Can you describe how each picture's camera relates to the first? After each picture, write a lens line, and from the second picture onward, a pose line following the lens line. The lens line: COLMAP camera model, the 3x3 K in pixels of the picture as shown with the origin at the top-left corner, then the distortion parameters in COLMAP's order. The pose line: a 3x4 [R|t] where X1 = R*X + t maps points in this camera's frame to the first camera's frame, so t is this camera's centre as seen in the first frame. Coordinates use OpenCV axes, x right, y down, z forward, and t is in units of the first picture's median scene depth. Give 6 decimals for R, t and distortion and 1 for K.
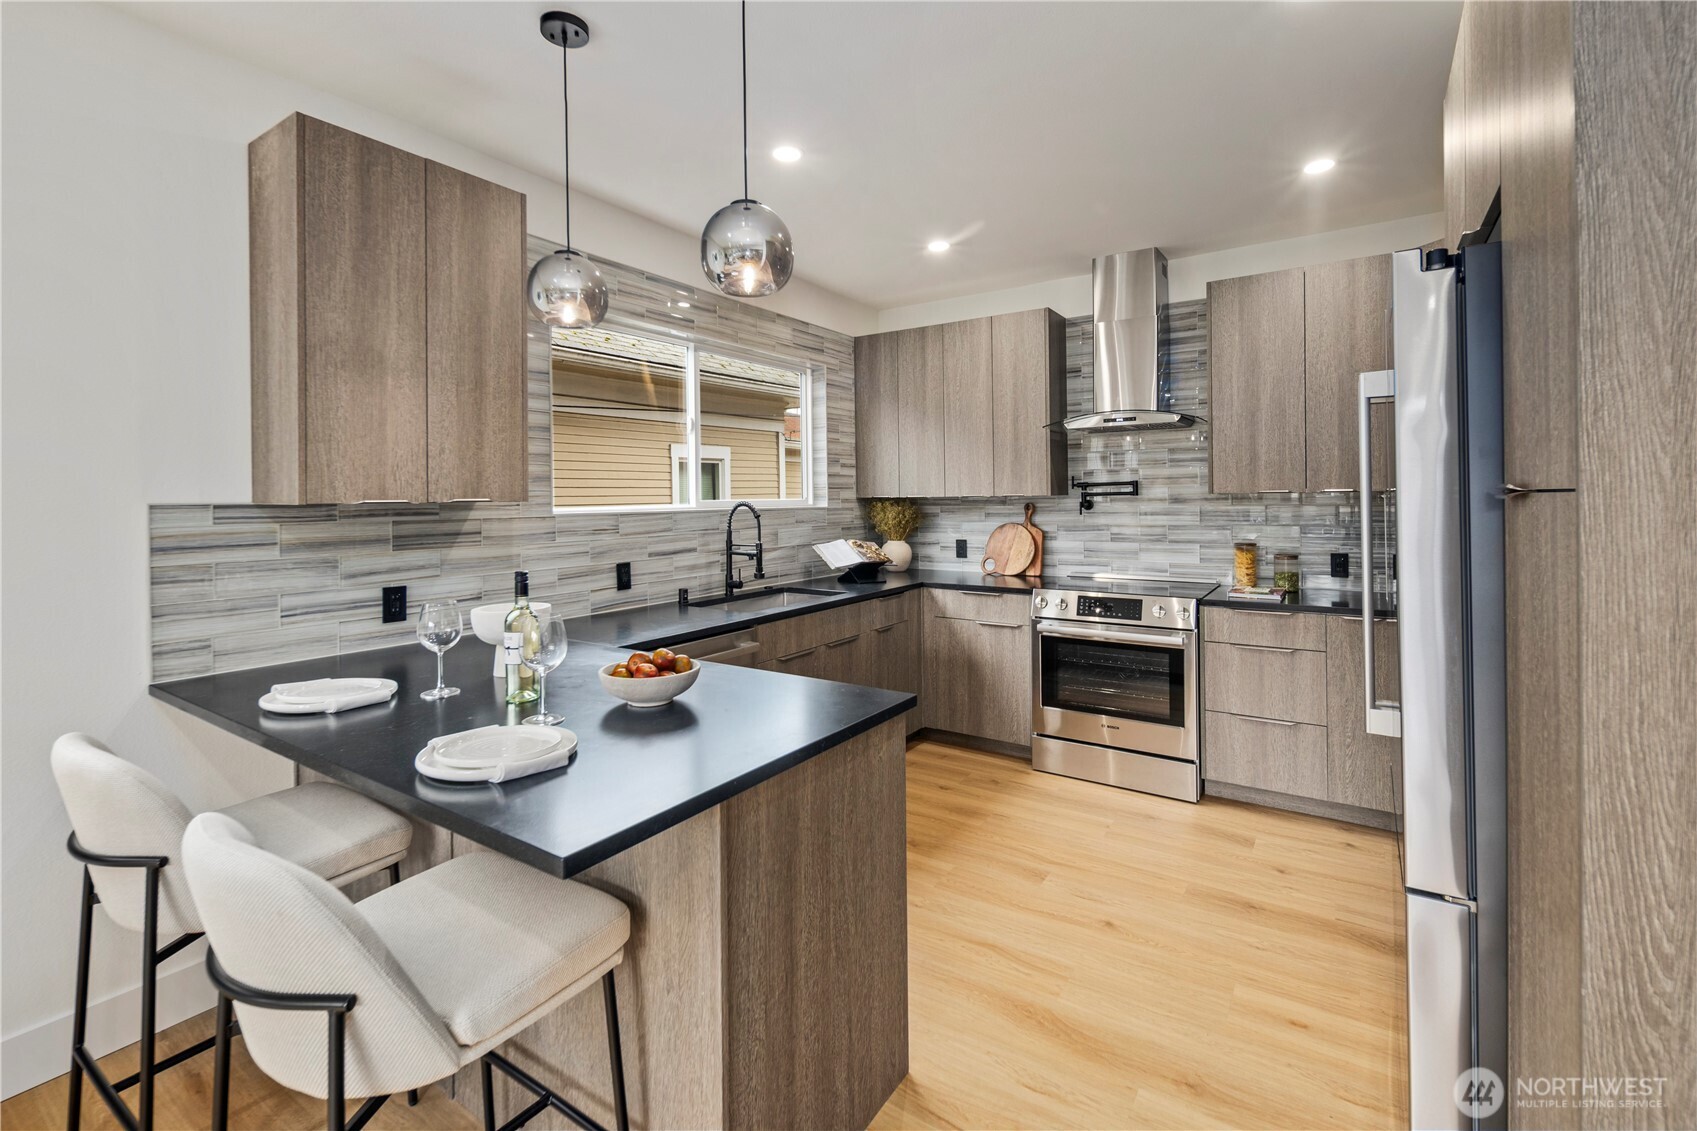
lens RADIAL K [[737.8, 0, 843.7], [0, 737.8, 503.0], [0, 0, 1]] dist [-0.000250, -0.000324]
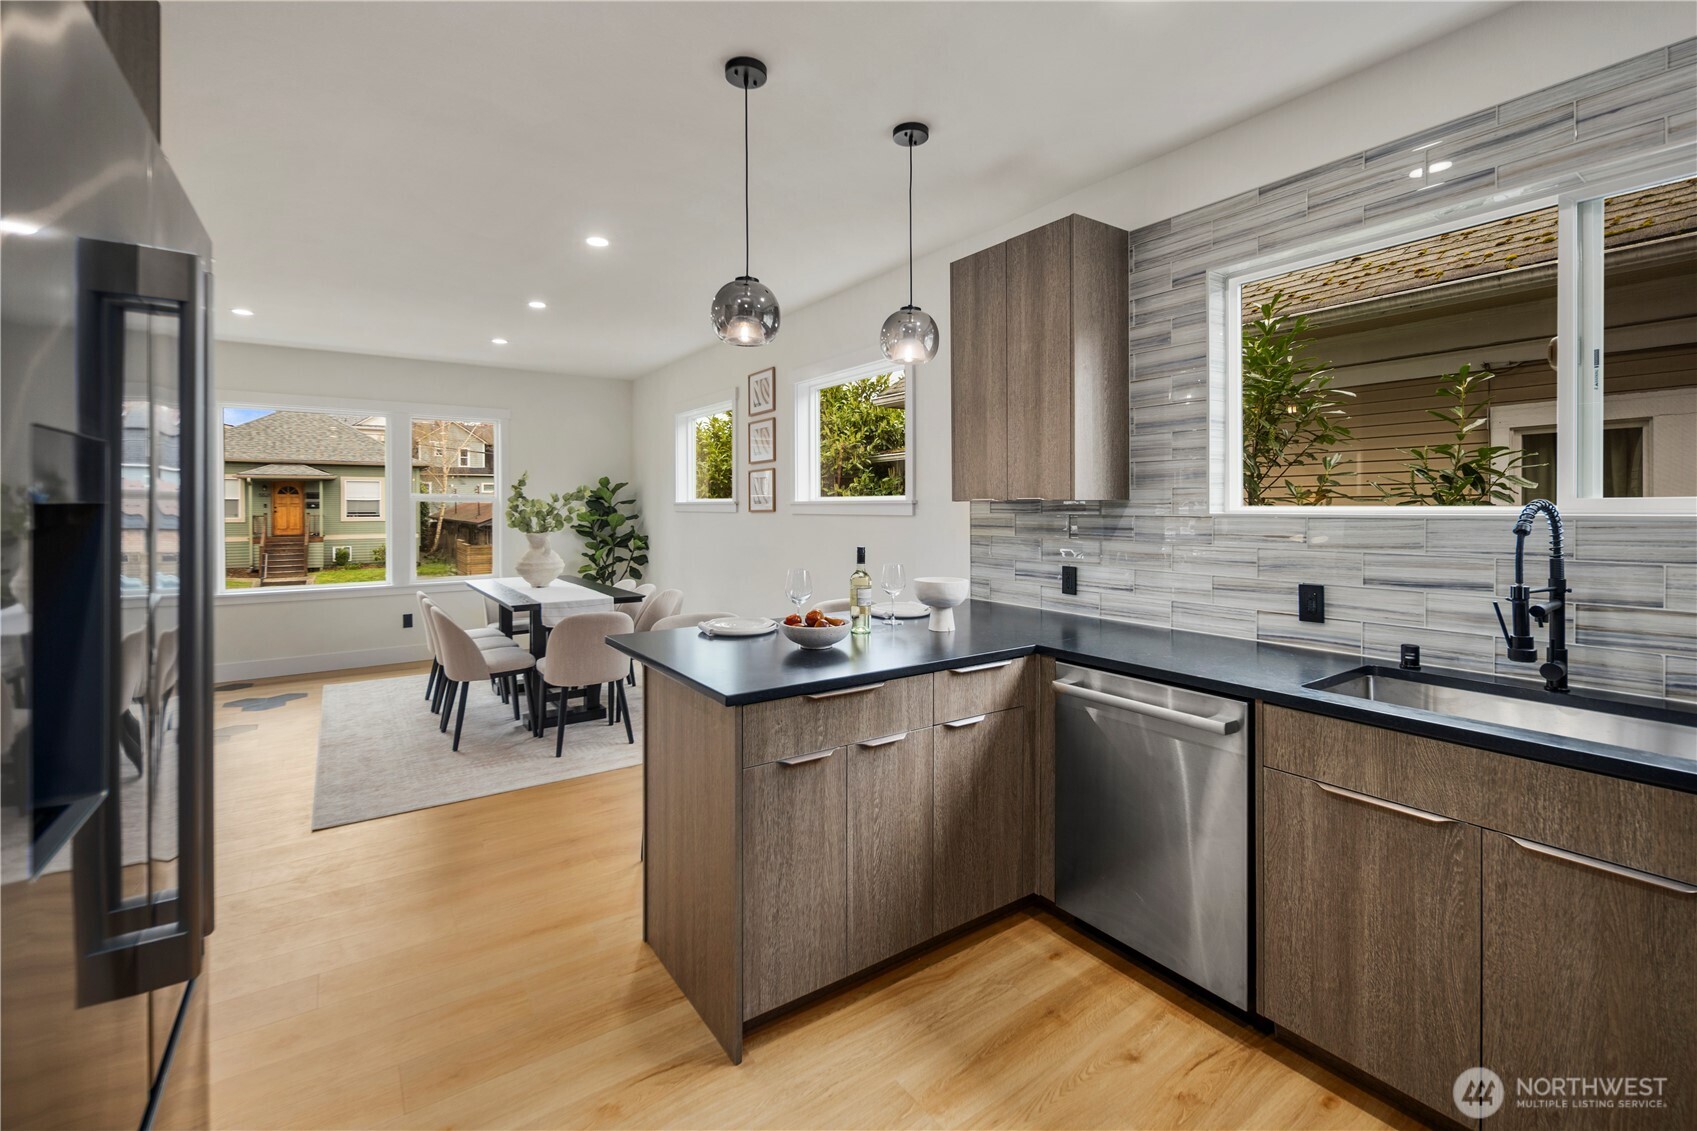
lens RADIAL K [[737.8, 0, 843.7], [0, 737.8, 503.0], [0, 0, 1]] dist [-0.000250, -0.000324]
pose [[-0.354615, 0.016114, -0.934874, 0.614901], [0.006781, 0.999870, 0.014662, -0.014376], [0.934988, -0.001140, -0.354678, 0.946218]]
